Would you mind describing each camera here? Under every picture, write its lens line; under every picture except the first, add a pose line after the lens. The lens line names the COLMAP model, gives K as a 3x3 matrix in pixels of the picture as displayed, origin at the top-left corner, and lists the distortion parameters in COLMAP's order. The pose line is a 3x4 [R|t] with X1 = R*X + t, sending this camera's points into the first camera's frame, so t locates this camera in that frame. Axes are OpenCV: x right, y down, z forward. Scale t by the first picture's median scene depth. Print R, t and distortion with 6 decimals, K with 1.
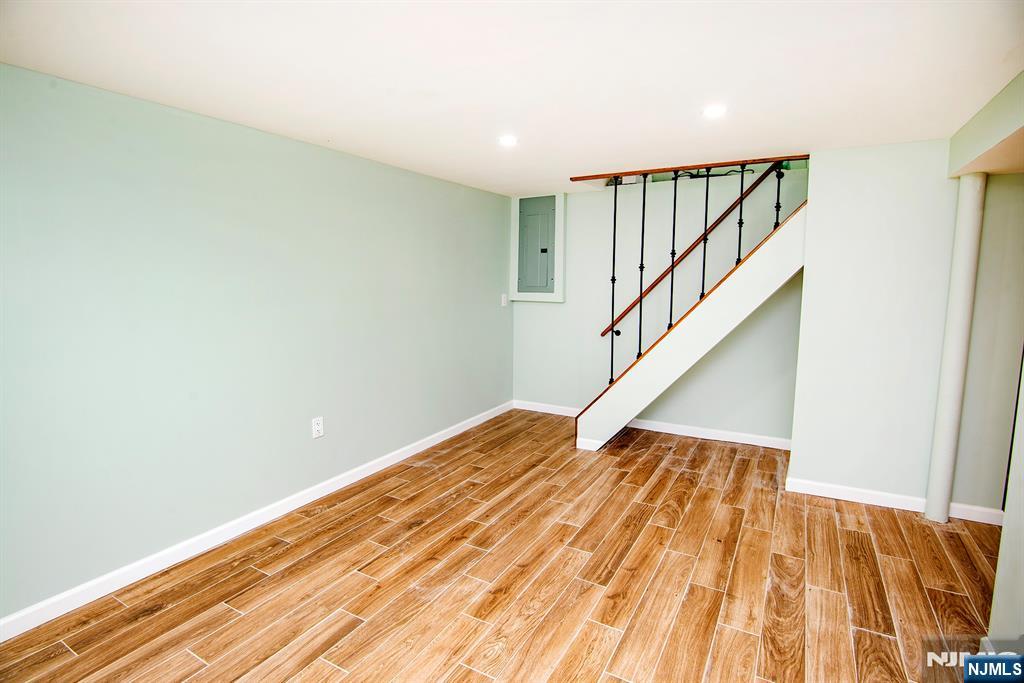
lens RADIAL K [[499.4, 0, 511.5], [0, 499.4, 339.1], [0, 0, 1]] dist [-0.018566, -0.000994]
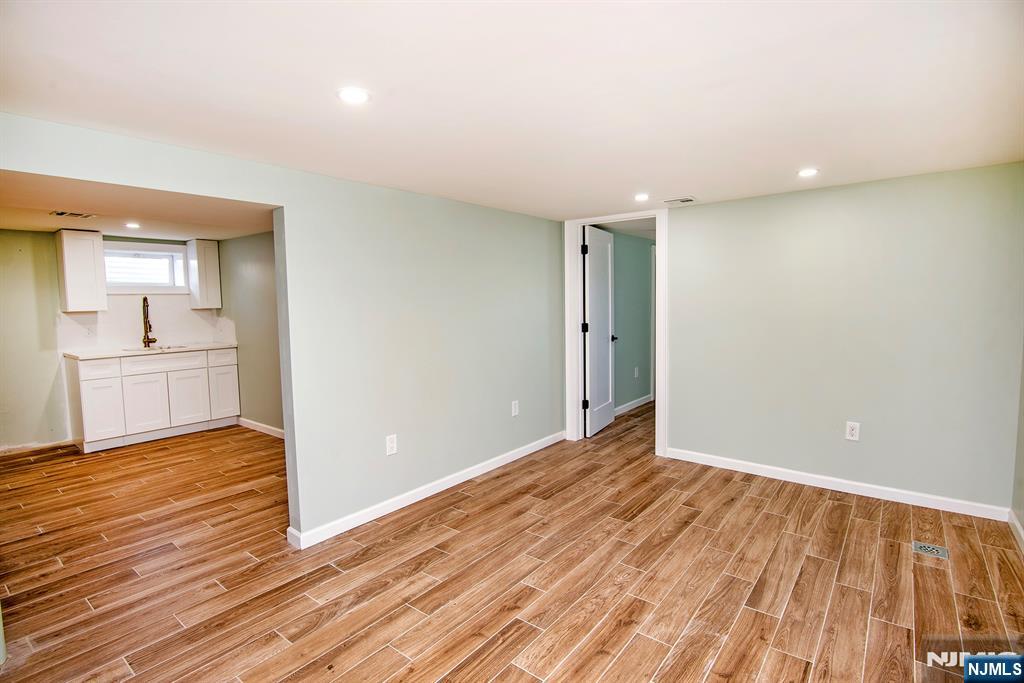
lens RADIAL K [[499.4, 0, 512.2], [0, 499.4, 341.6], [0, 0, 1]] dist [-0.018566, -0.000994]
pose [[-0.990152, 0.004798, 0.139918, 0.060730], [0.033189, 0.978968, 0.201298, -0.241585], [-0.136009, 0.203960, -0.969485, 1.903227]]
